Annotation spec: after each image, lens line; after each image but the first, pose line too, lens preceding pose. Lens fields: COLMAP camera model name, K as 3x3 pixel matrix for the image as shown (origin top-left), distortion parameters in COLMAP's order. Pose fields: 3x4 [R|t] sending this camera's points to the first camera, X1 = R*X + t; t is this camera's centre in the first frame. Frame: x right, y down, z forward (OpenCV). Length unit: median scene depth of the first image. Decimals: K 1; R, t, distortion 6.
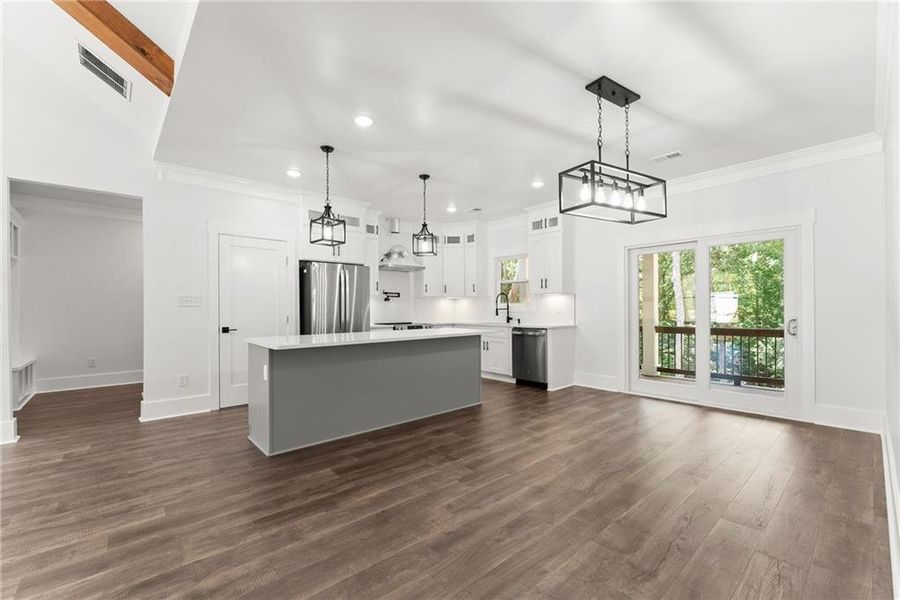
lens RADIAL K [[376.2, 0, 450.0], [0, 376.2, 300.0], [0, 0, 1]] dist [-0.000581, -0.000005]
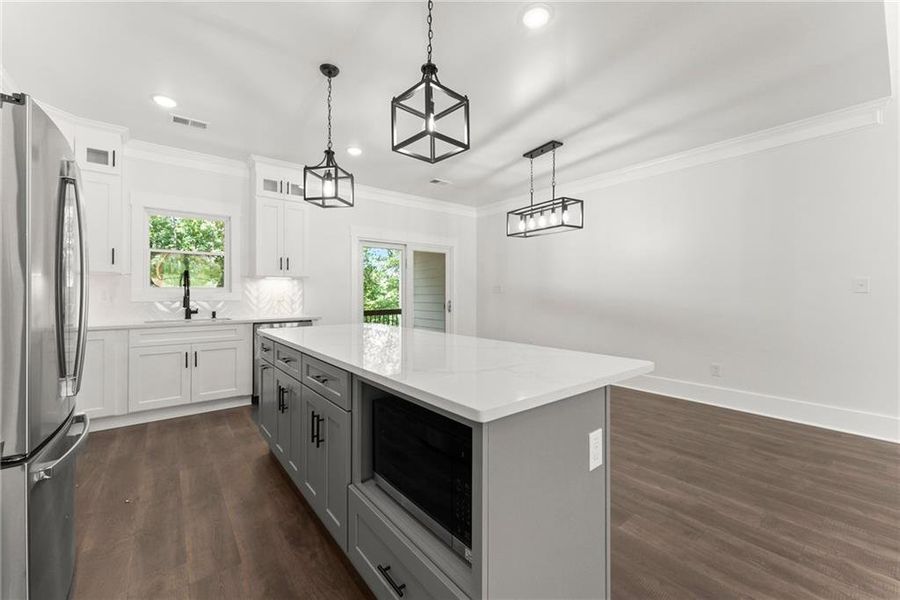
lens RADIAL K [[365.3, 0, 442.7], [0, 365.3, 298.3], [0, 0, 1]] dist [0.001150, 0.000070]
pose [[0.059109, -0.007641, 0.998222, -0.526670], [-0.018151, 0.999797, 0.008728, 0.016314], [-0.998087, -0.018634, 0.058958, 0.675470]]
